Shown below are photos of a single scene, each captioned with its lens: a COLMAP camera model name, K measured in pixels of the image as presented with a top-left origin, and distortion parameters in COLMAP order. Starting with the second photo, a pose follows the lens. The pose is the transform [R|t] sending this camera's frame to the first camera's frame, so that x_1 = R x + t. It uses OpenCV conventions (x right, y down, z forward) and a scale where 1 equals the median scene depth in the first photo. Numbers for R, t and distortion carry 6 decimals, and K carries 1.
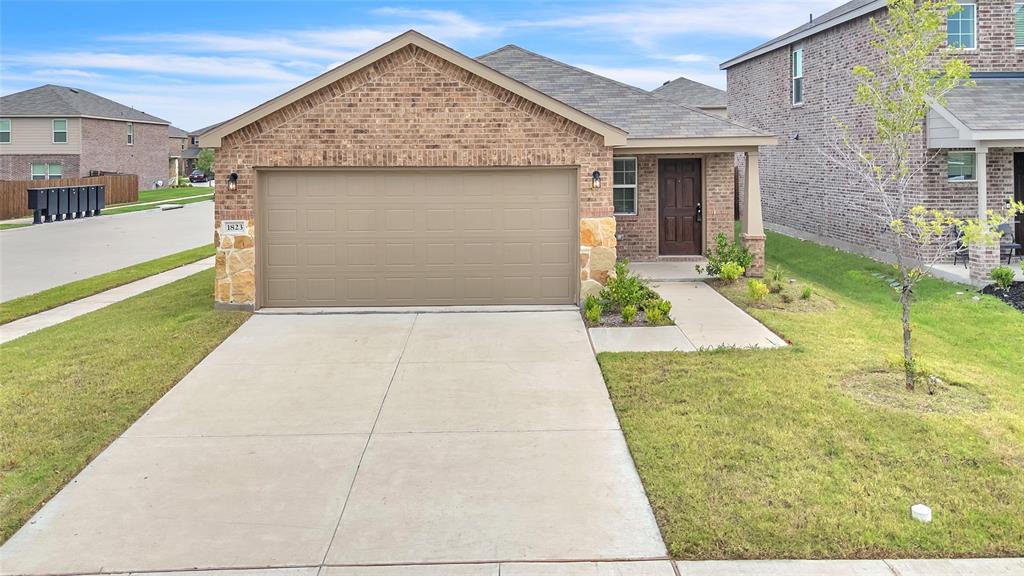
lens RADIAL K [[797.3, 0, 513.7], [0, 797.3, 161.4], [0, 0, 1]] dist [0.037128, -0.005422]
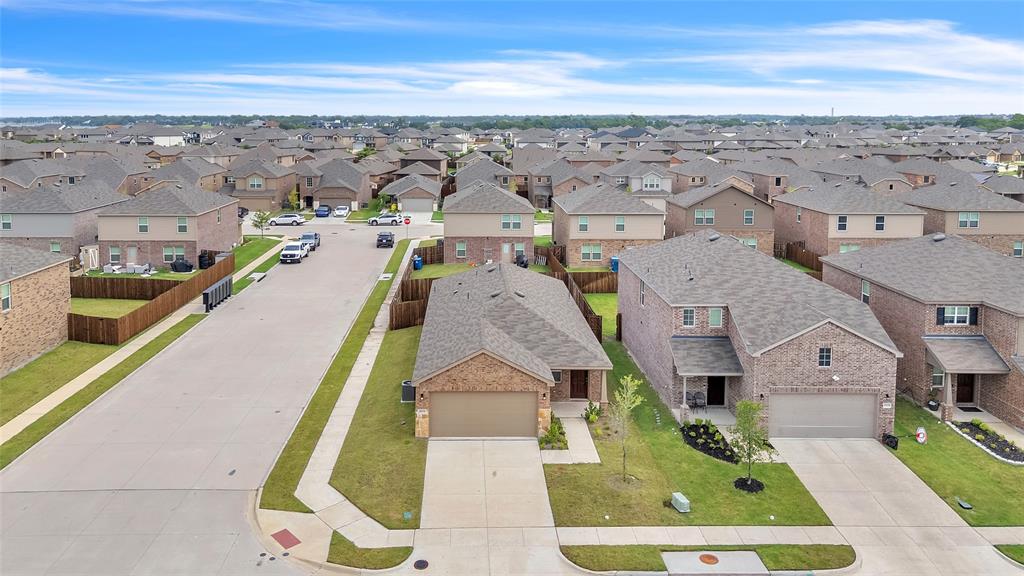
lens RADIAL K [[776.5, 0, 483.3], [0, 776.5, 195.7], [0, 0, 1]] dist [0.109917, -0.138022]
pose [[0.999752, 0.014445, 0.016929, -0.181788], [-0.015931, 0.995703, 0.091226, -0.976165], [-0.015538, -0.091473, 0.995686, -1.805704]]
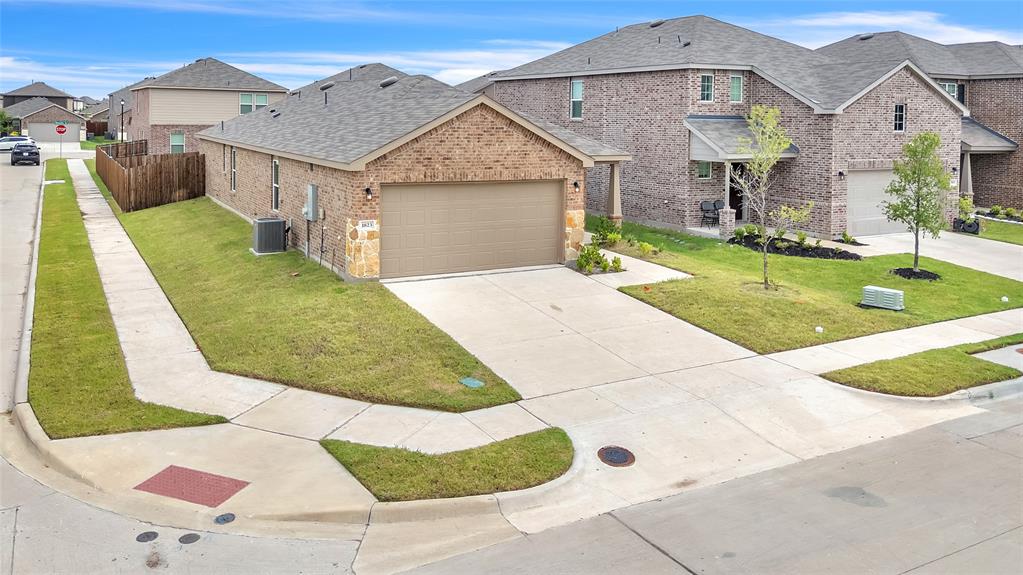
lens RADIAL K [[817.2, 0, 506.0], [0, 817.2, 148.8], [0, 0, 1]] dist [0.031726, -0.000917]
pose [[0.875983, 0.003028, 0.482333, -0.837731], [-0.018024, 0.999487, 0.026459, -0.098449], [-0.482006, -0.031872, 0.875588, -0.406546]]
